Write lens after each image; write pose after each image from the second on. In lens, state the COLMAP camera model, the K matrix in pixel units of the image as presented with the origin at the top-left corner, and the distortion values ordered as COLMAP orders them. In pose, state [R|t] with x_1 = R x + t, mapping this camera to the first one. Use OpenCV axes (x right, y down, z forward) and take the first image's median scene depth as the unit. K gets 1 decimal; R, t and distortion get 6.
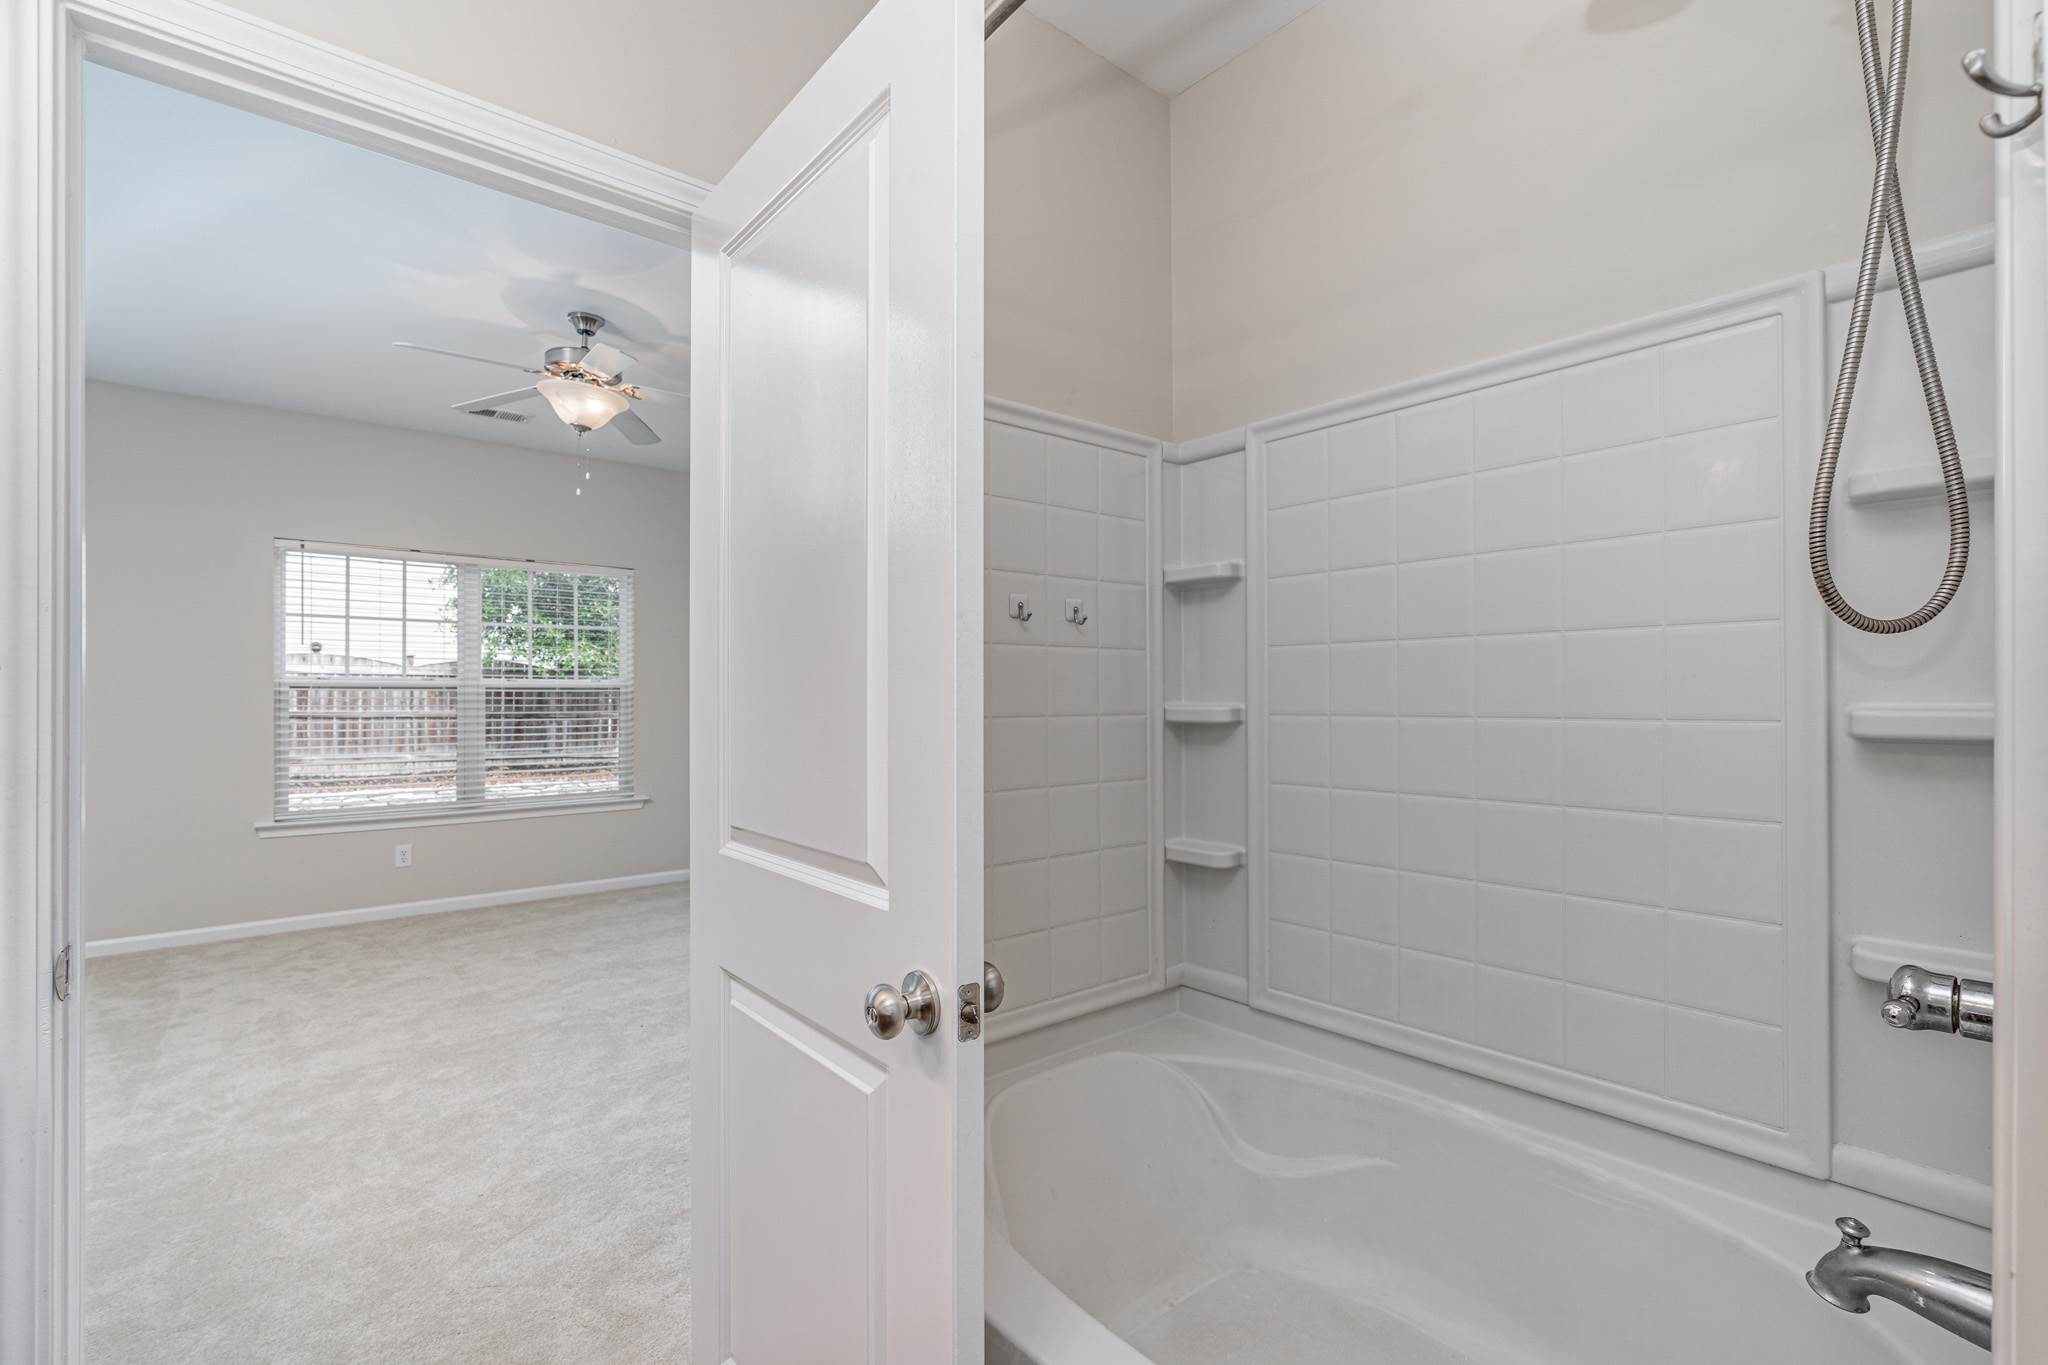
lens RADIAL K [[923.4, 0, 1024.0], [0, 923.4, 682.5], [0, 0, 1]] dist [0.001791, 0.000153]
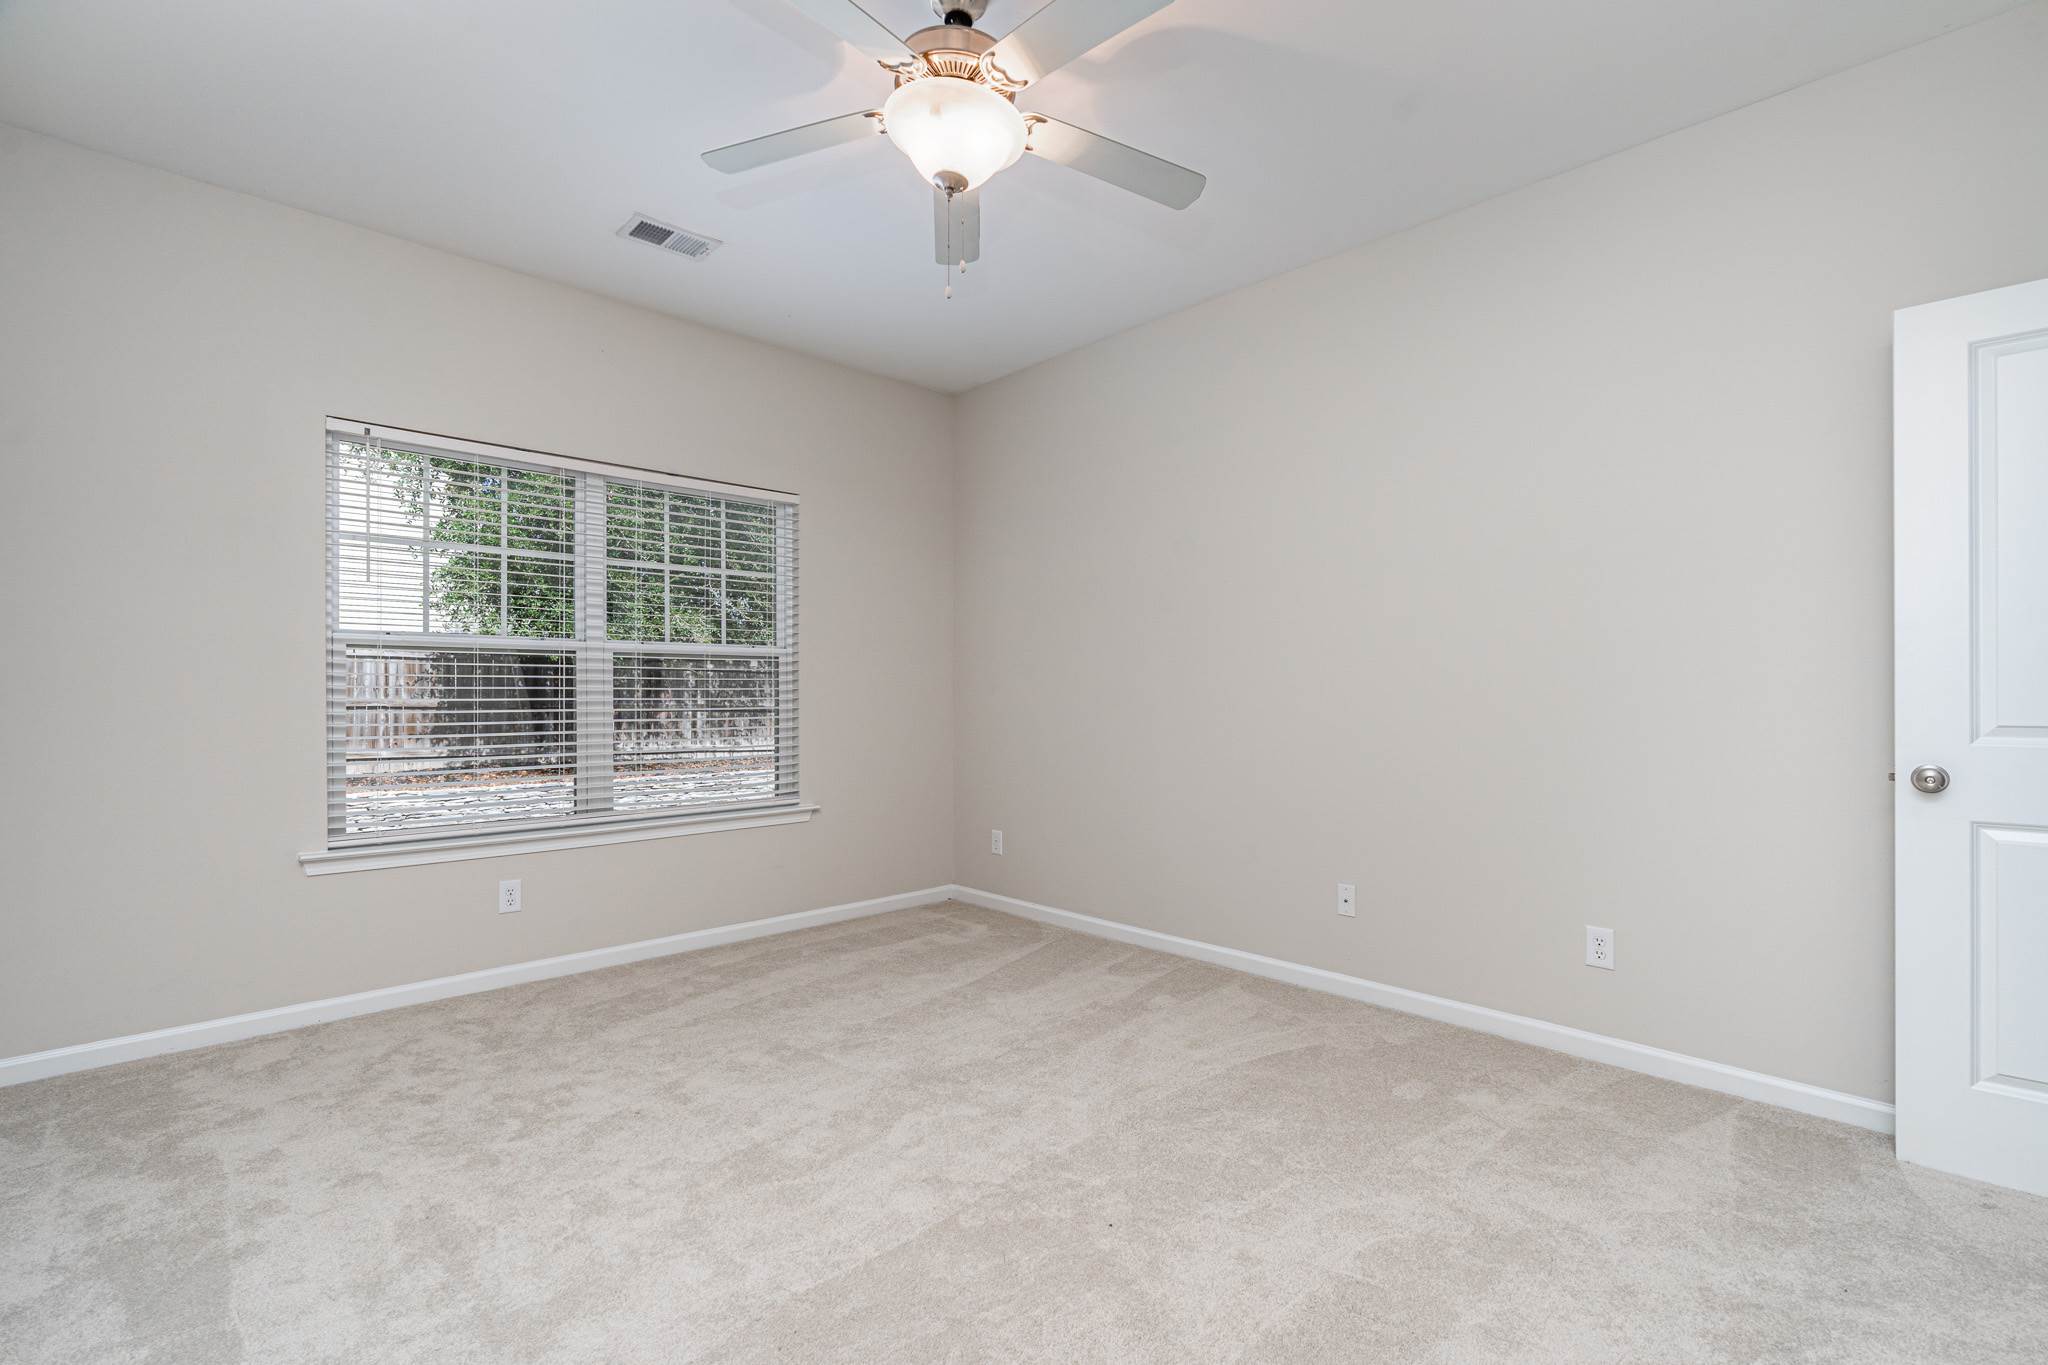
lens RADIAL K [[925.5, 0, 1024.0], [0, 925.5, 682.5], [0, 0, 1]] dist [-0.002449, -0.000244]
pose [[0.997994, 0.002625, 0.063259, -0.408661], [-0.002937, 0.999984, 0.004836, 0.031401], [-0.063245, -0.005012, 0.997985, 0.359977]]
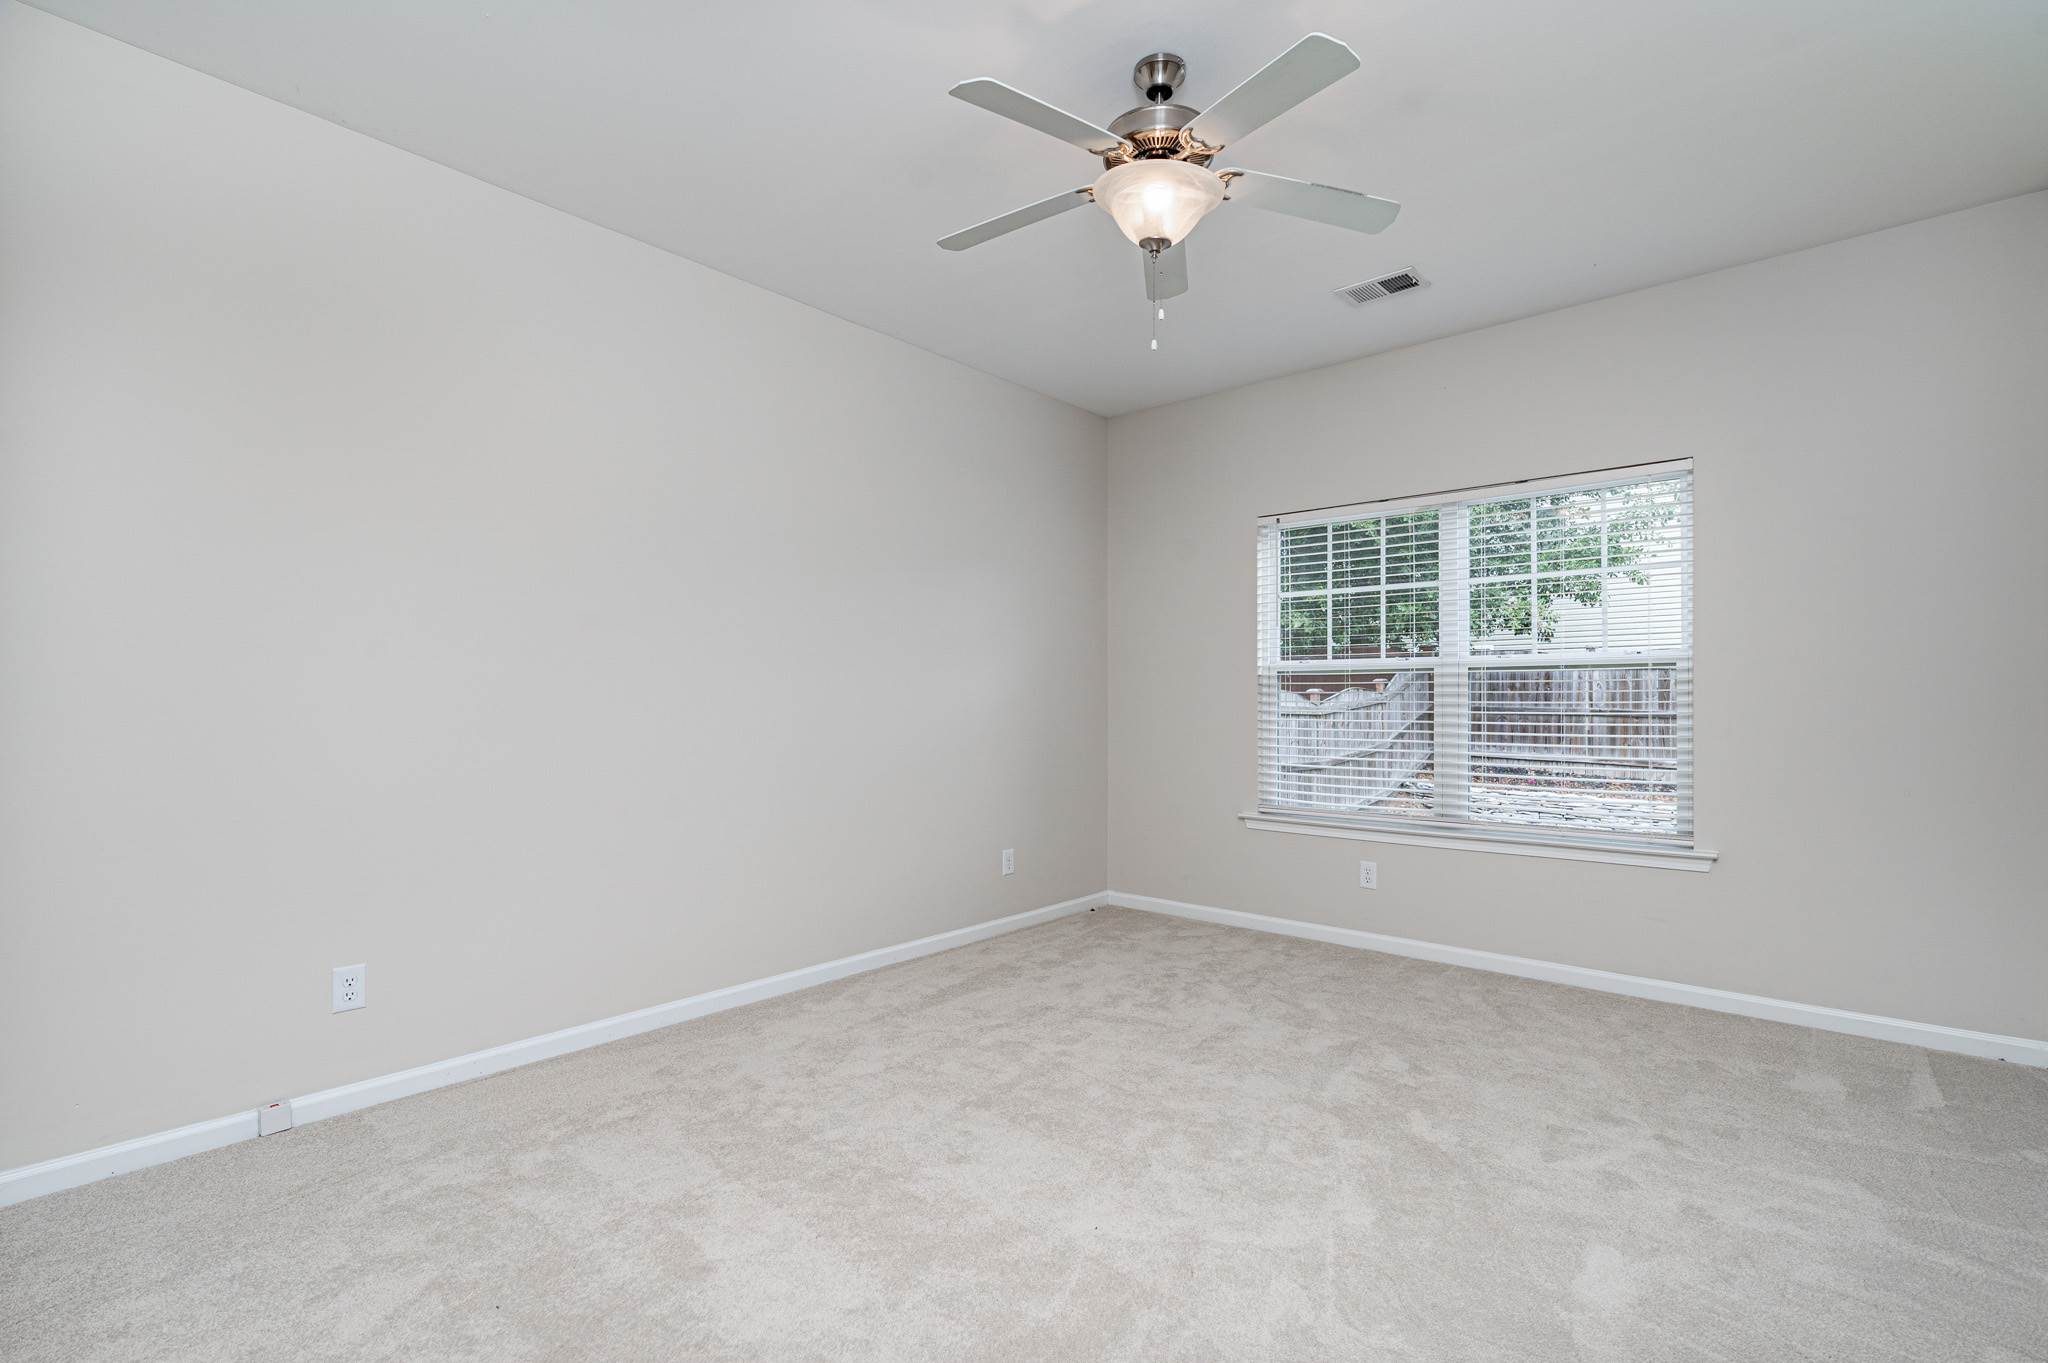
lens RADIAL K [[922.1, 0, 1056.4], [0, 922.1, 703.3], [0, 0, 1]] dist [-0.001055, -0.000136]
pose [[0.156780, -0.003907, -0.987626, 0.111523], [0.013351, 0.999909, -0.001836, 0.040895], [0.987543, -0.012898, 0.156818, 0.729335]]
